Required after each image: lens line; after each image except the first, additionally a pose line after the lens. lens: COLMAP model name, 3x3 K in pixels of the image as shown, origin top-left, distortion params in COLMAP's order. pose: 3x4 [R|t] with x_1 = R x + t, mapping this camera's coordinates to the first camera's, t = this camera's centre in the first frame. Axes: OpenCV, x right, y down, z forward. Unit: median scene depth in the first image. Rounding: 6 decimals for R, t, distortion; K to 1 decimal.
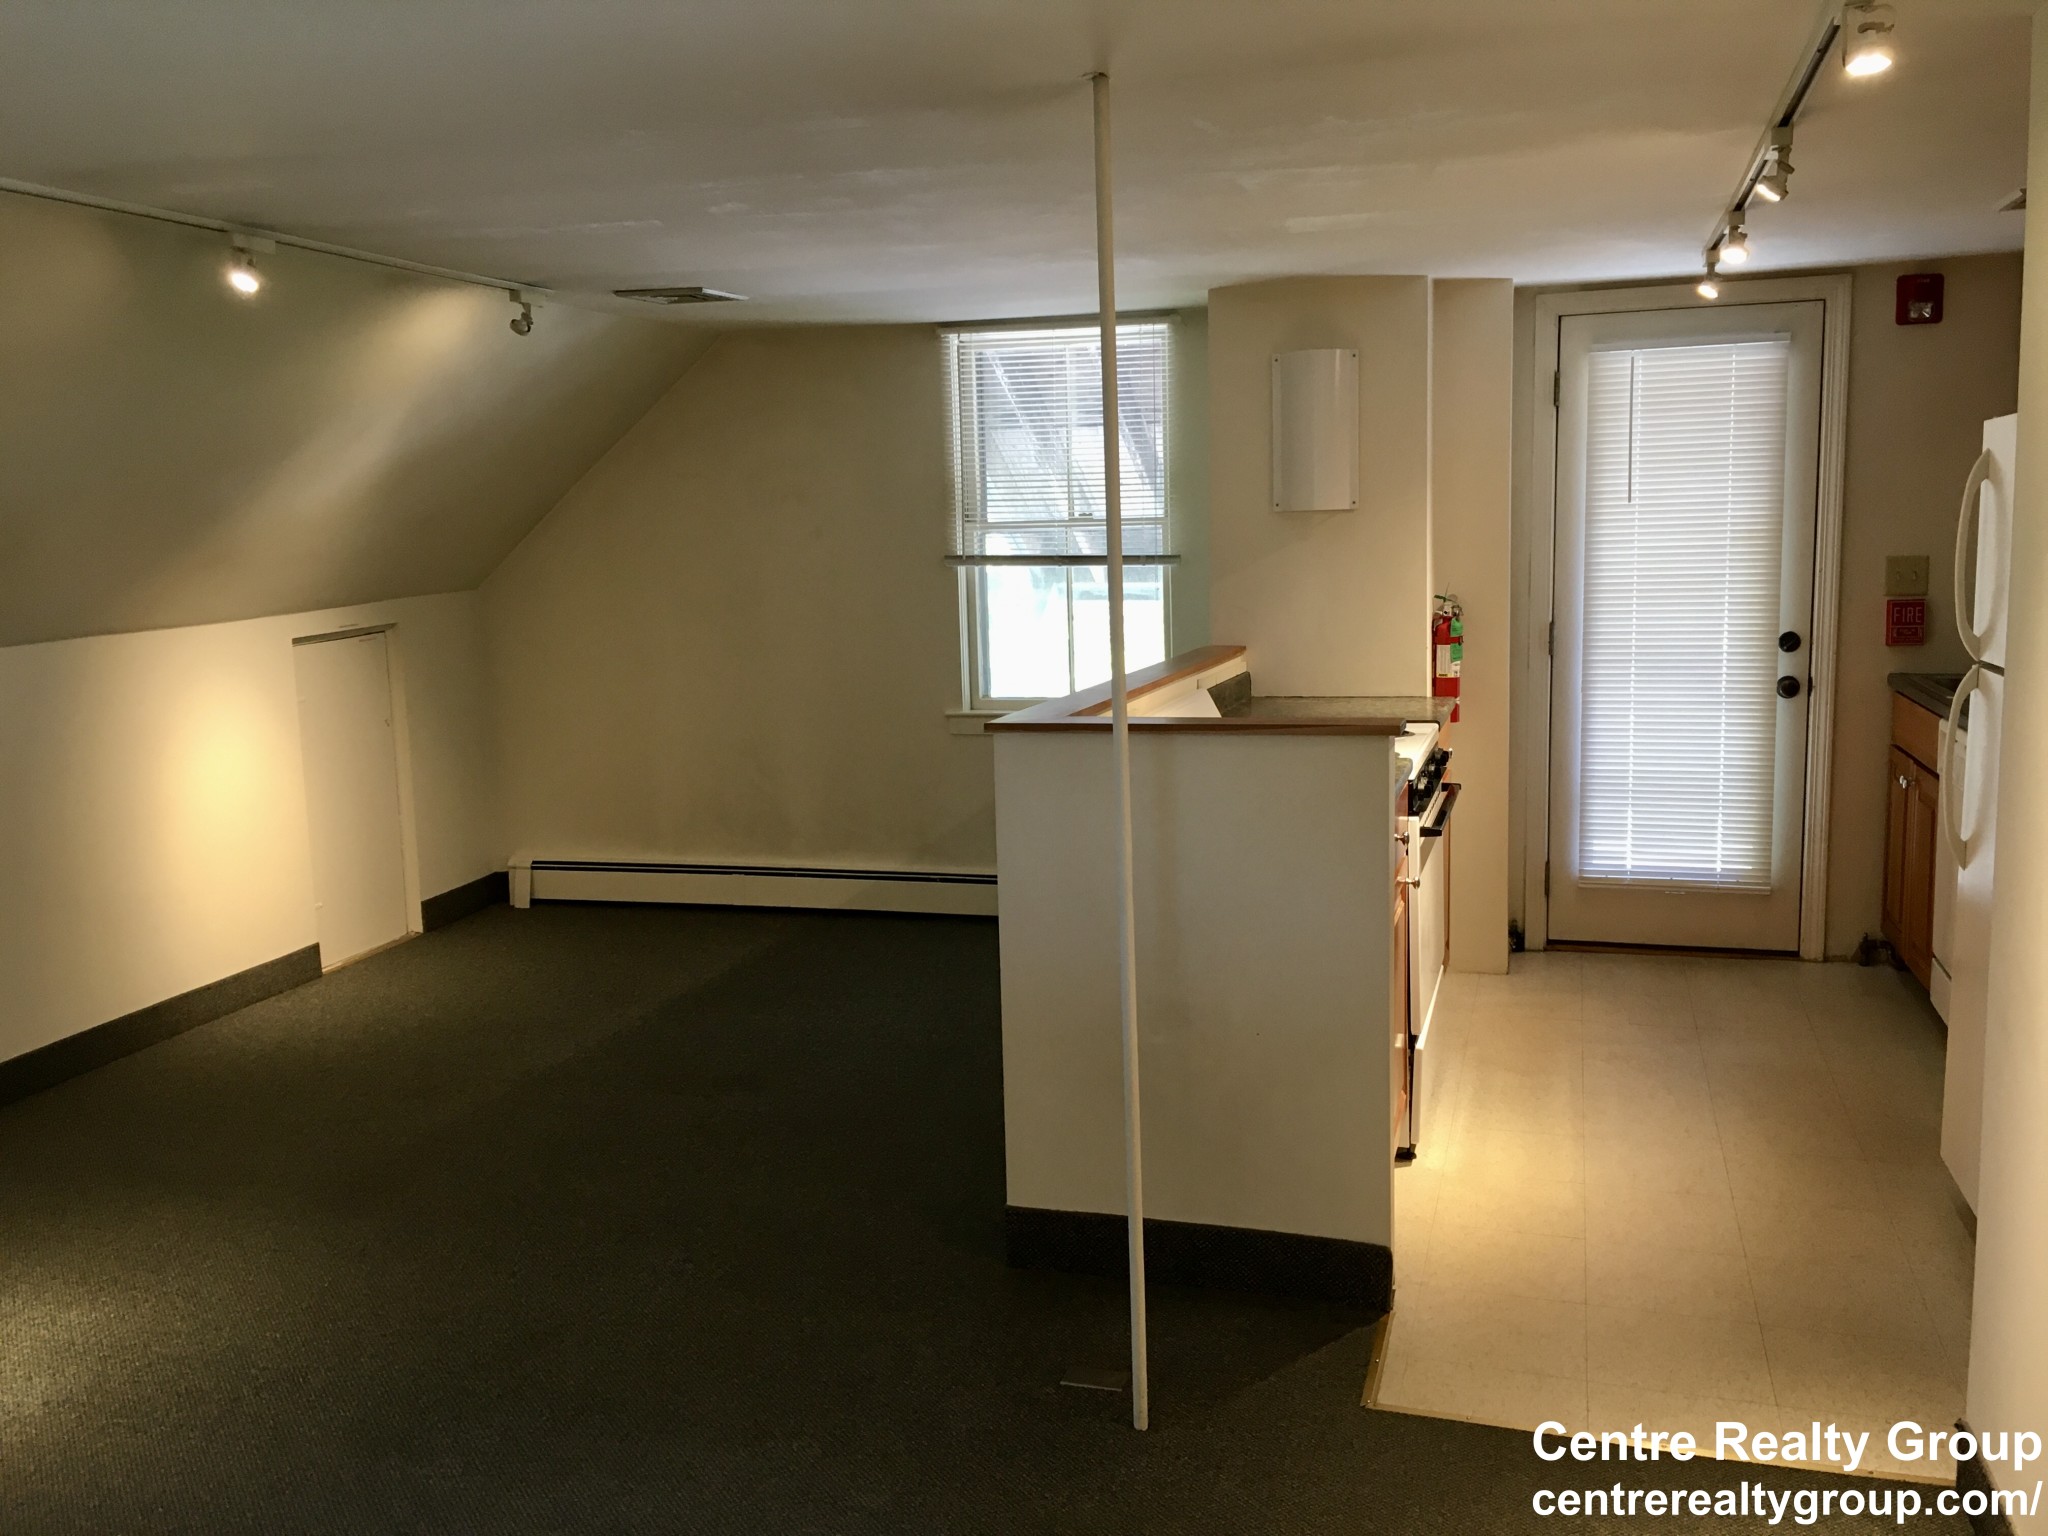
lens RADIAL K [[1763.2, 0, 1024.0], [0, 1763.2, 768.0], [0, 0, 1]] dist [0.074337, -0.097759]
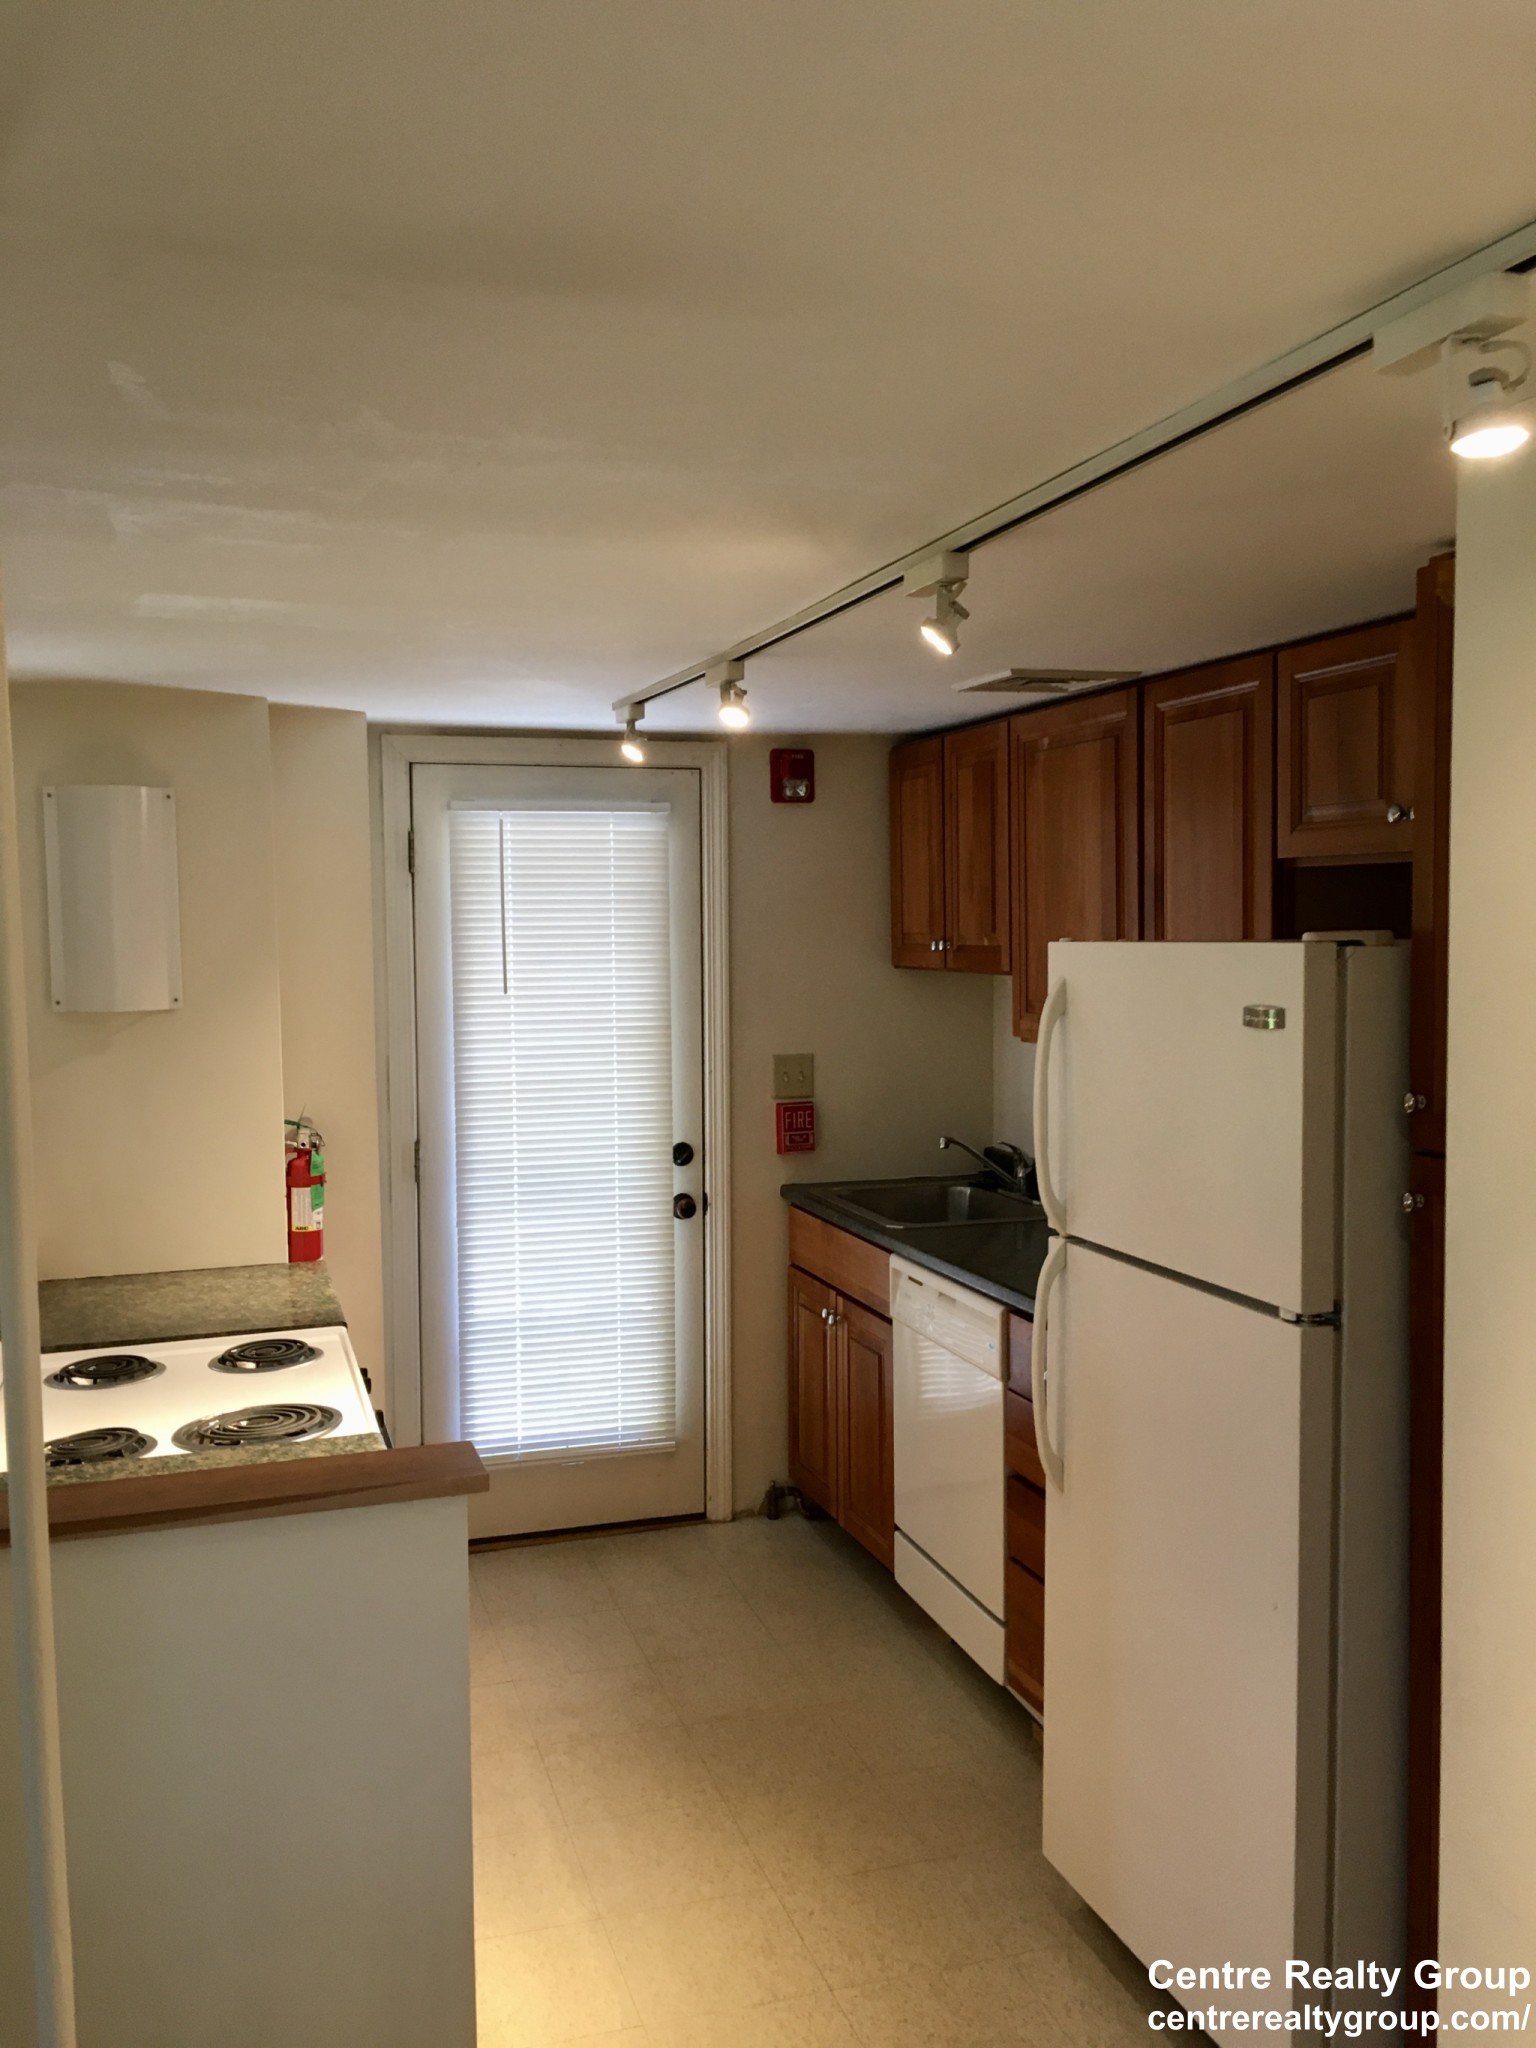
lens RADIAL K [[1763.2, 0, 768.0], [0, 1763.2, 1024.0], [0, 0, 1]] dist [0.074337, -0.097759]
pose [[0.823327, -0.014852, 0.567372, -0.021599], [0.066072, 0.995369, -0.069824, -0.072482], [-0.563708, 0.094975, 0.820496, 0.273051]]
